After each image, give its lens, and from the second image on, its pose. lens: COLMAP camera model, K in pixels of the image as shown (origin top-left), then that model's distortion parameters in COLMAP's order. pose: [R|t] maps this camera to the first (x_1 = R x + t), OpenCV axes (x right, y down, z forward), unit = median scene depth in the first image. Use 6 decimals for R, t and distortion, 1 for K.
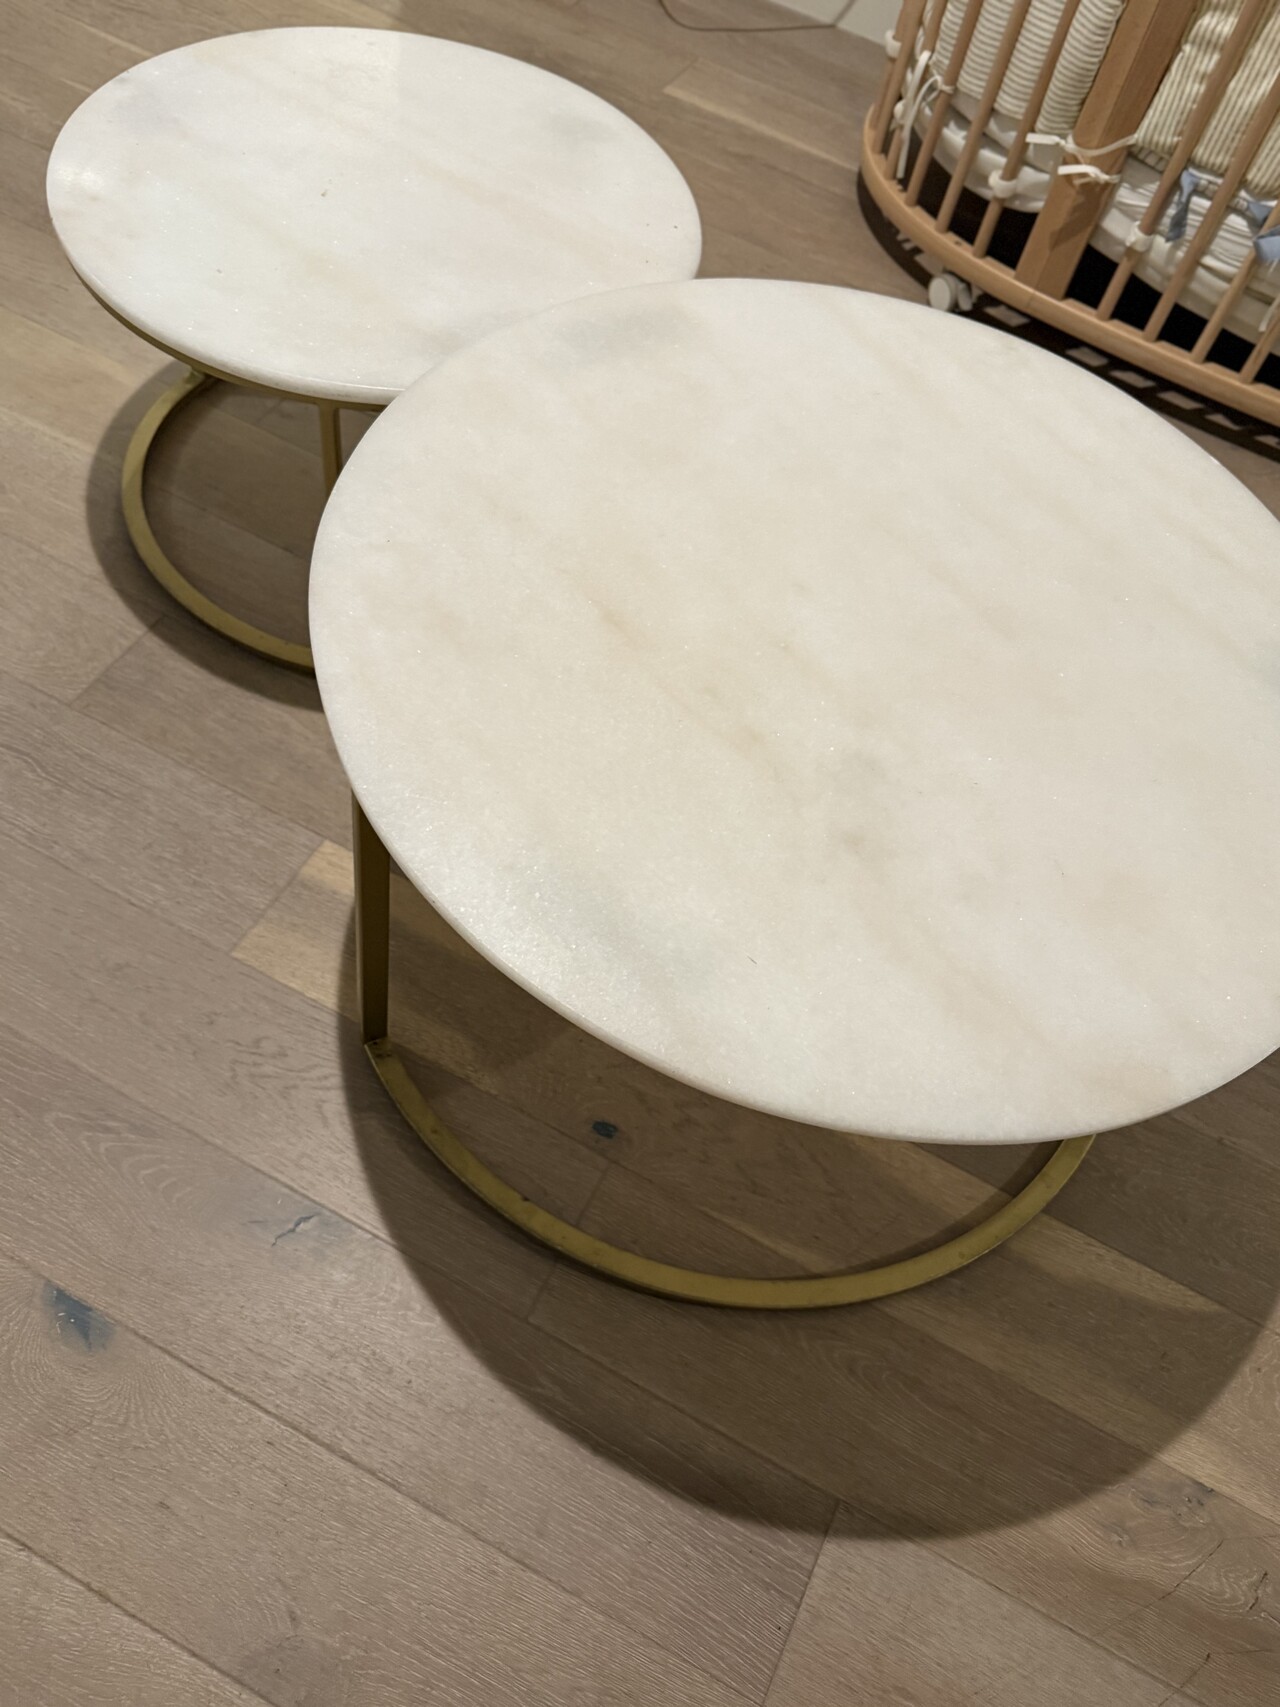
lens RADIAL K [[1462.5, 0, 640.0], [0, 1462.5, 853.5], [0, 0, 1]] dist [-0.018868, 0.002256]
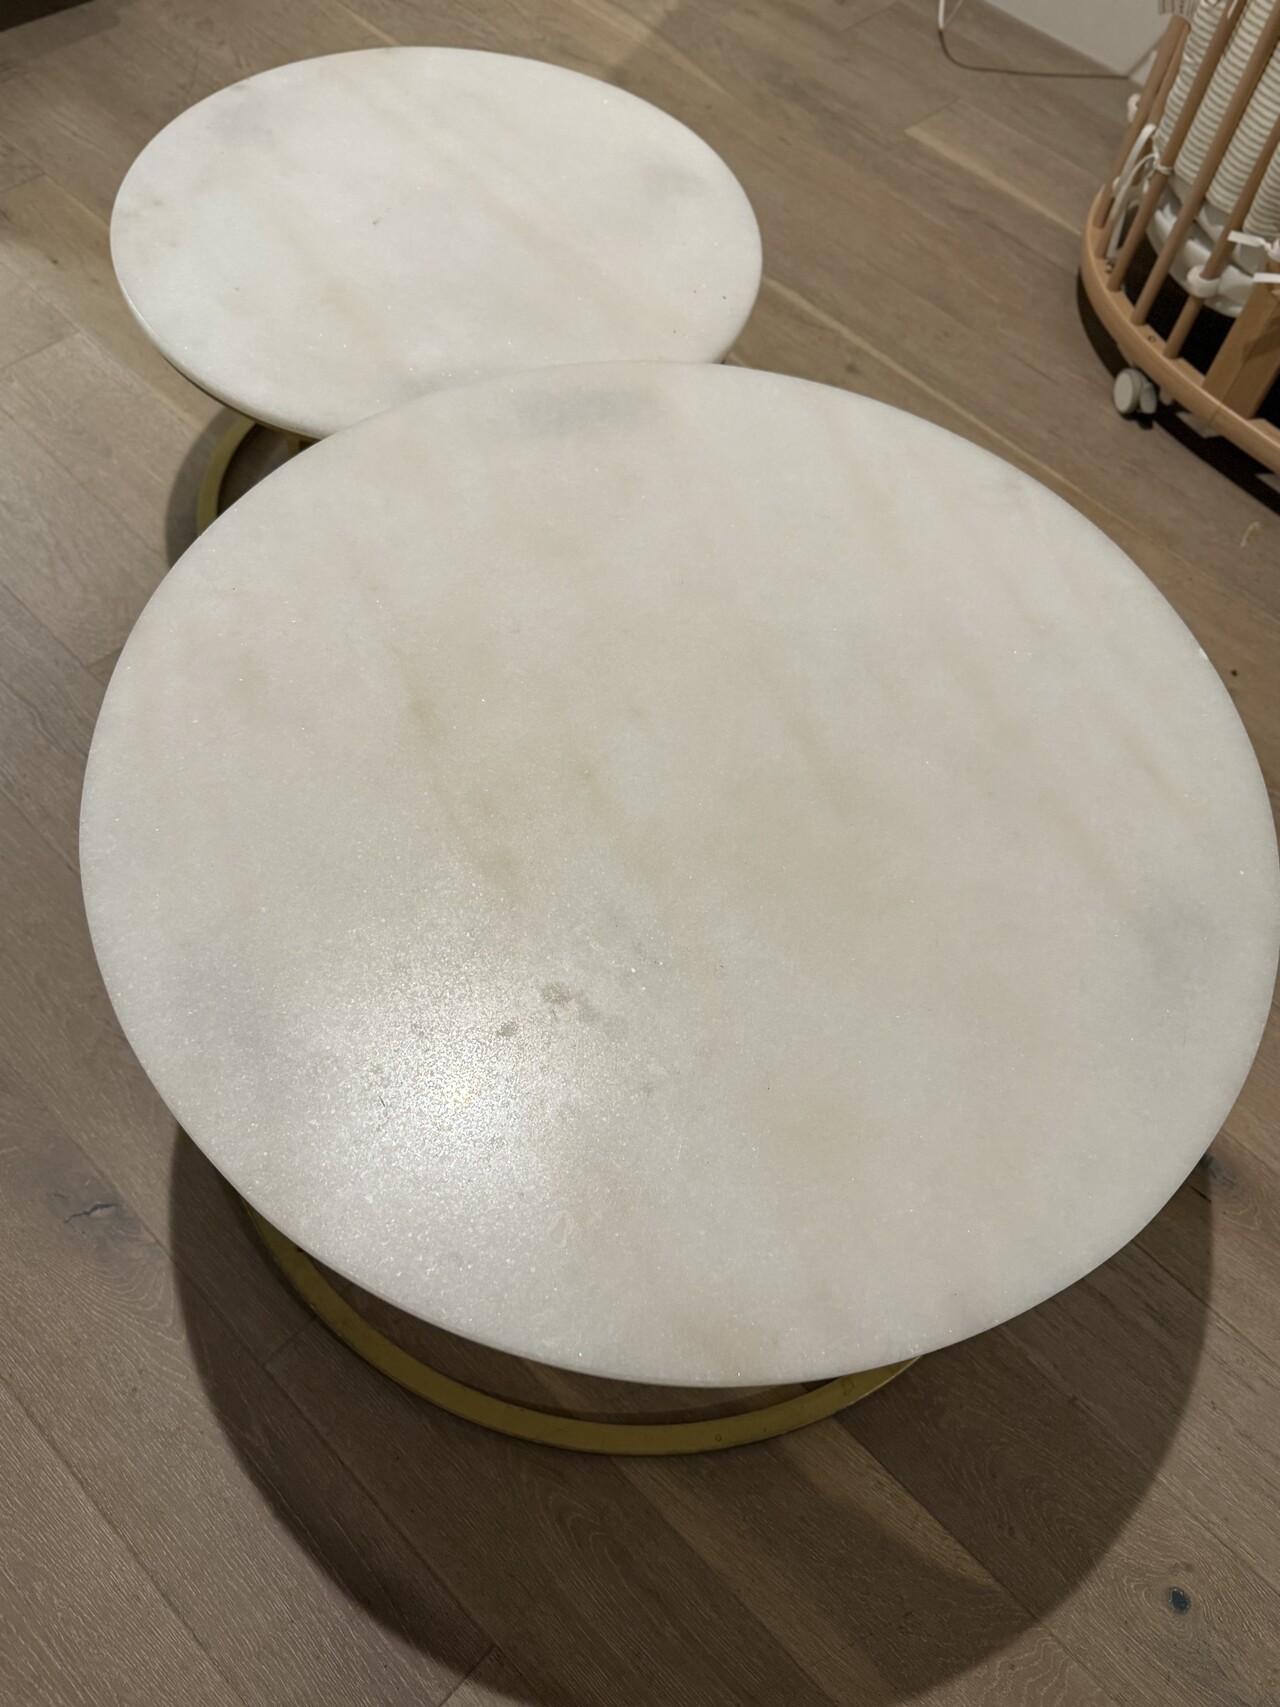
lens RADIAL K [[1462.5, 0, 640.0], [0, 1462.5, 853.5], [0, 0, 1]] dist [-0.018868, 0.002256]
pose [[0.945419, 0.221222, -0.239257, 0.222785], [-0.217380, 0.975154, 0.042675, -0.083885], [0.242753, 0.011664, 0.970018, 0.055489]]
